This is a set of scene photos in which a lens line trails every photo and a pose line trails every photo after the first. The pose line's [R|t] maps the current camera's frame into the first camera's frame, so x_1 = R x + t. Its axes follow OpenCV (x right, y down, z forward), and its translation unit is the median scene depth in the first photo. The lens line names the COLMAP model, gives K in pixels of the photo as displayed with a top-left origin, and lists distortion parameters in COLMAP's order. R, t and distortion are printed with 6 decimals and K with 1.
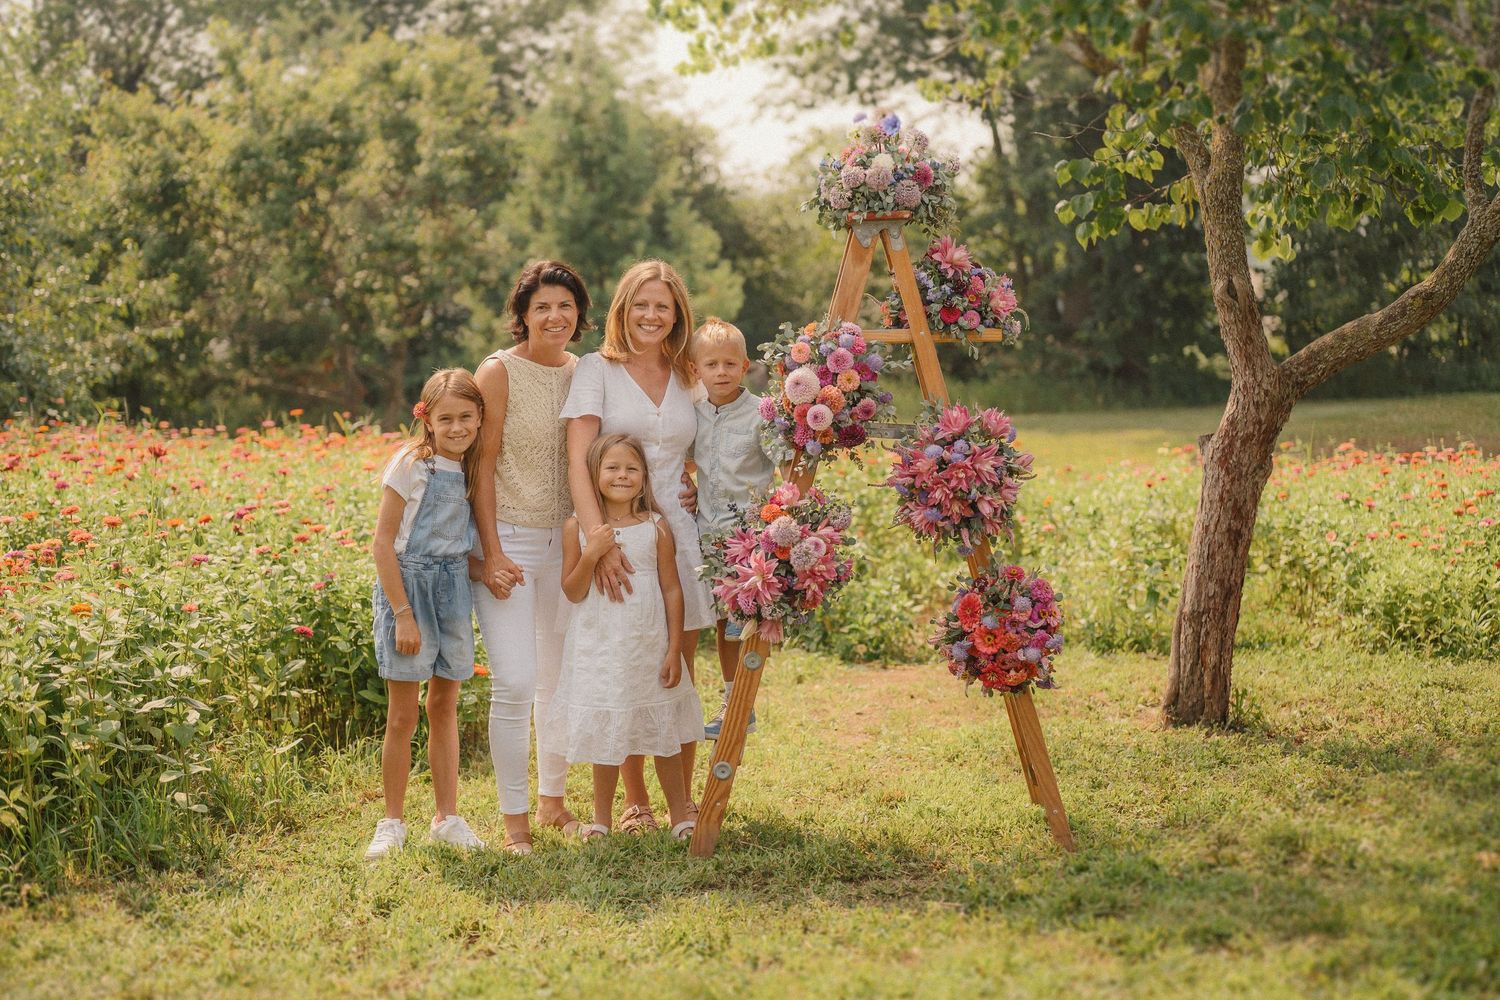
lens RADIAL K [[2108.3, 0, 750.0], [0, 2108.3, 500.0], [0, 0, 1]] dist [-0.010745, -0.006664]
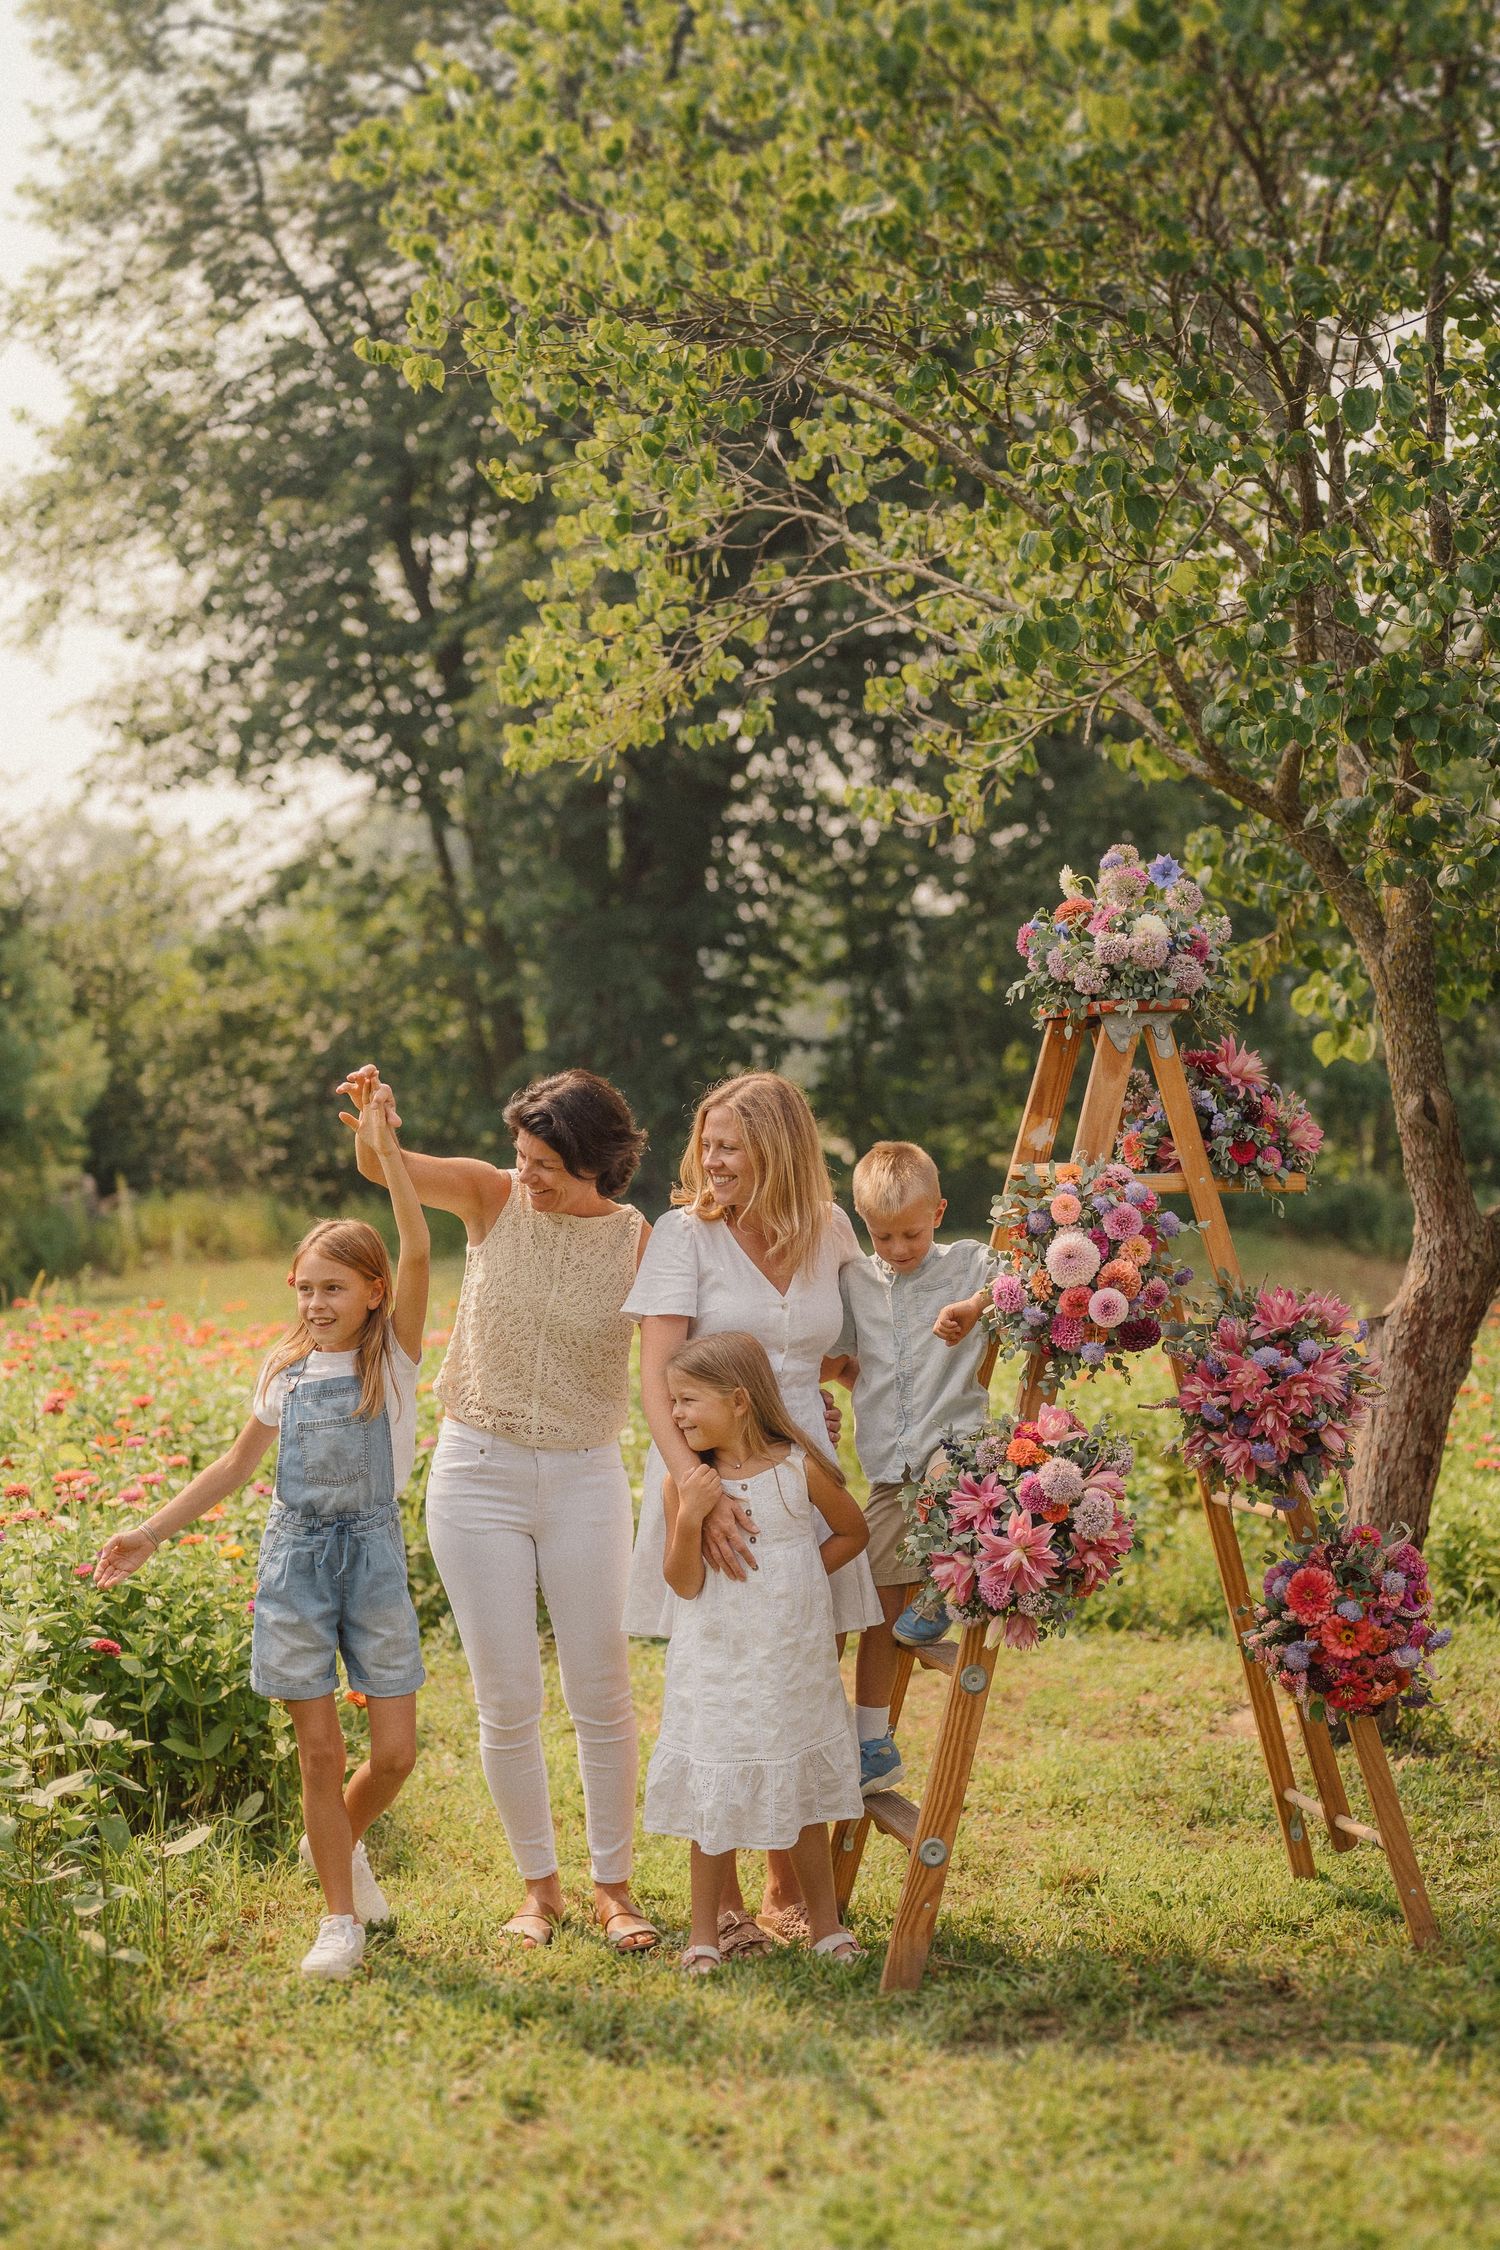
lens RADIAL K [[3182.8, 0, 750.0], [0, 3182.8, 1125.0], [0, 0, 1]] dist [-0.011583, 0.005193]
pose [[0.967699, 0.009577, 0.251928, -0.315021], [0.010348, 0.996927, -0.077648, -0.019037], [-0.251898, 0.077747, 0.964626, 0.053079]]
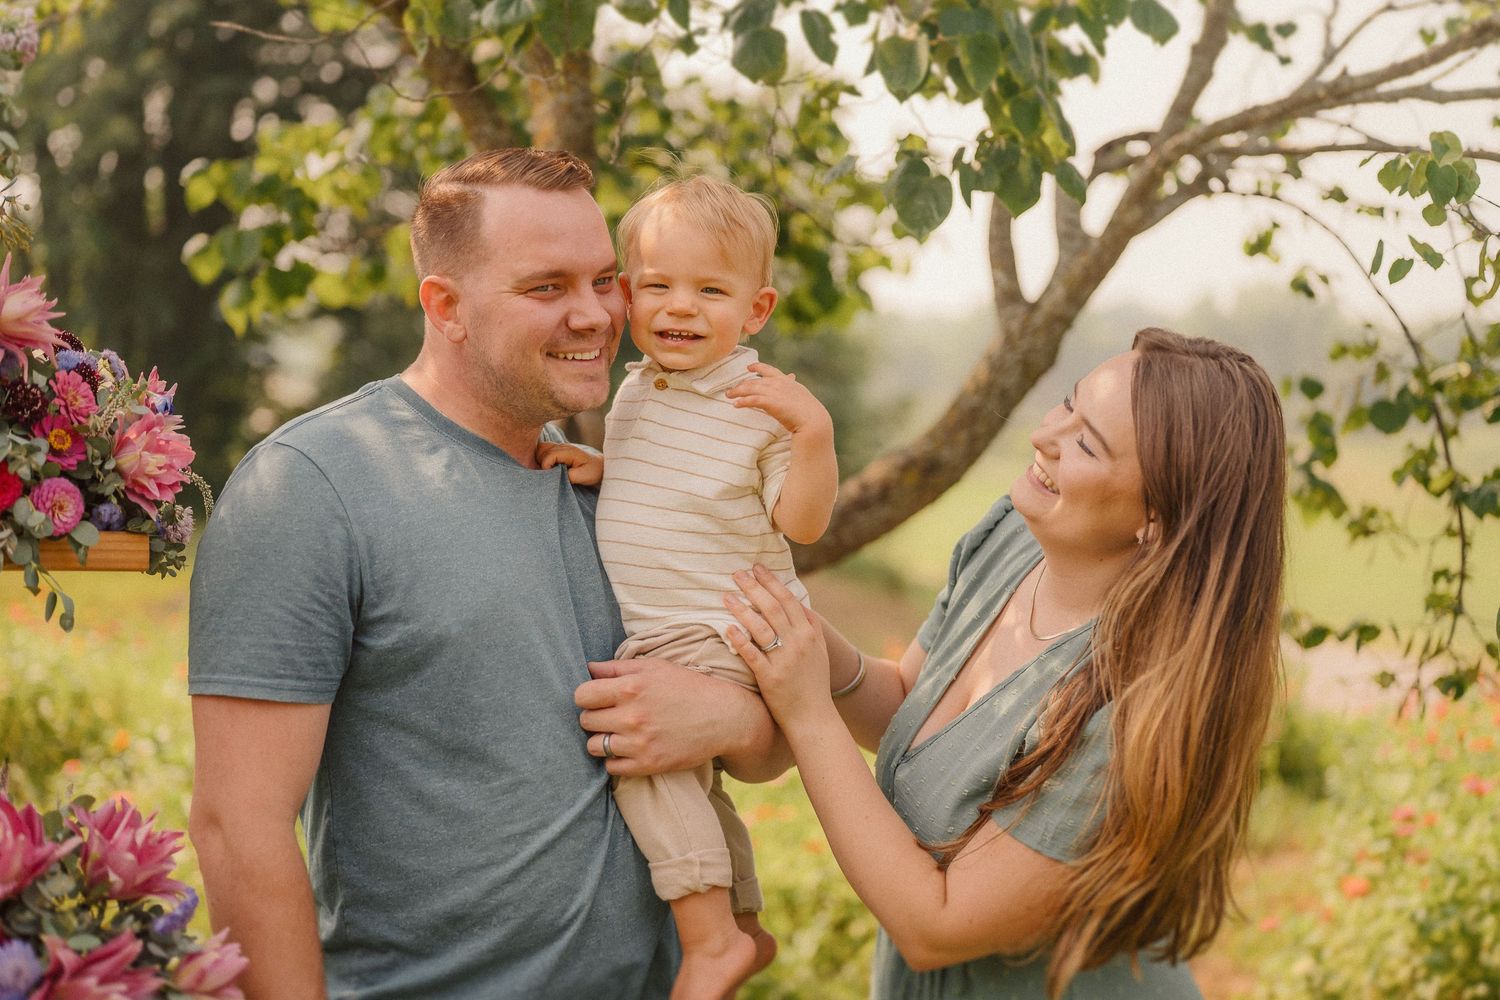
lens RADIAL K [[2098.5, 0, 750.0], [0, 2098.5, 500.0], [0, 0, 1]] dist [-0.012717, -0.013587]
pose [[0.894664, 0.040346, 0.444914, 0.057507], [-0.020554, 0.998576, -0.049222, -0.072950], [-0.446266, 0.034892, 0.894220, 0.665812]]
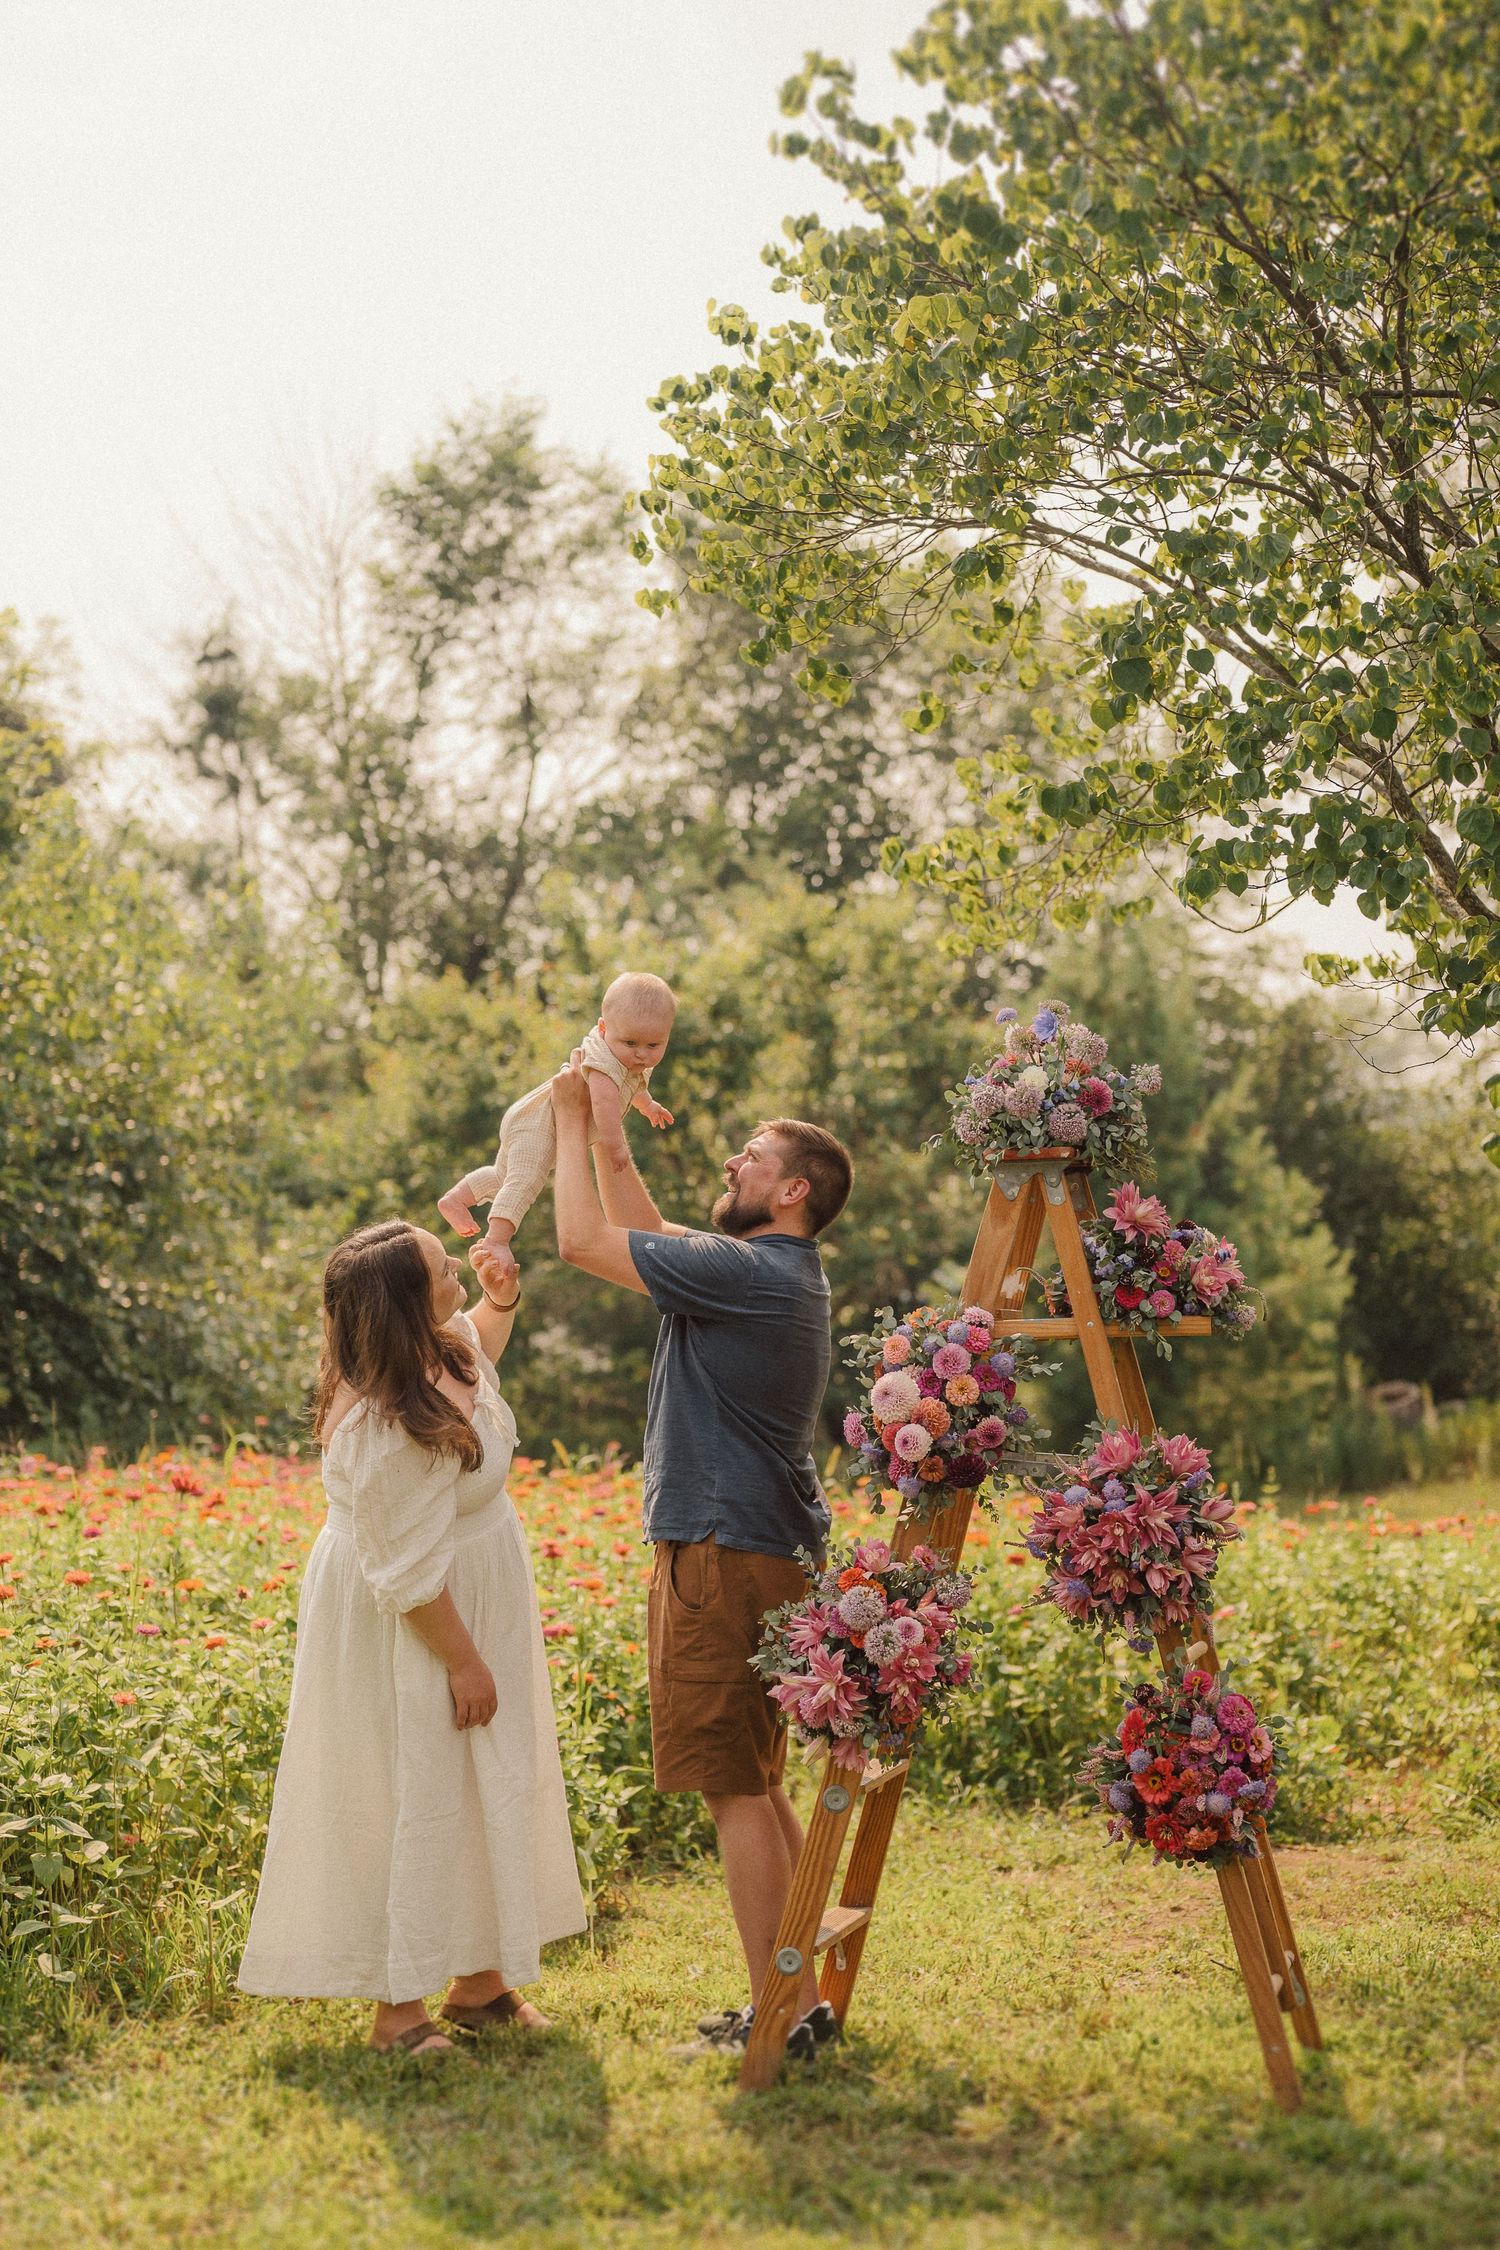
lens RADIAL K [[3305.4, 0, 744.6], [0, 3305.4, 1079.3], [0, 0, 1]] dist [-0.049289, 0.144068]
pose [[0.975536, -0.006542, -0.219741, 0.208758], [-0.027861, 0.987818, -0.153097, 0.010124], [0.218065, 0.155474, 0.963471, -0.074863]]
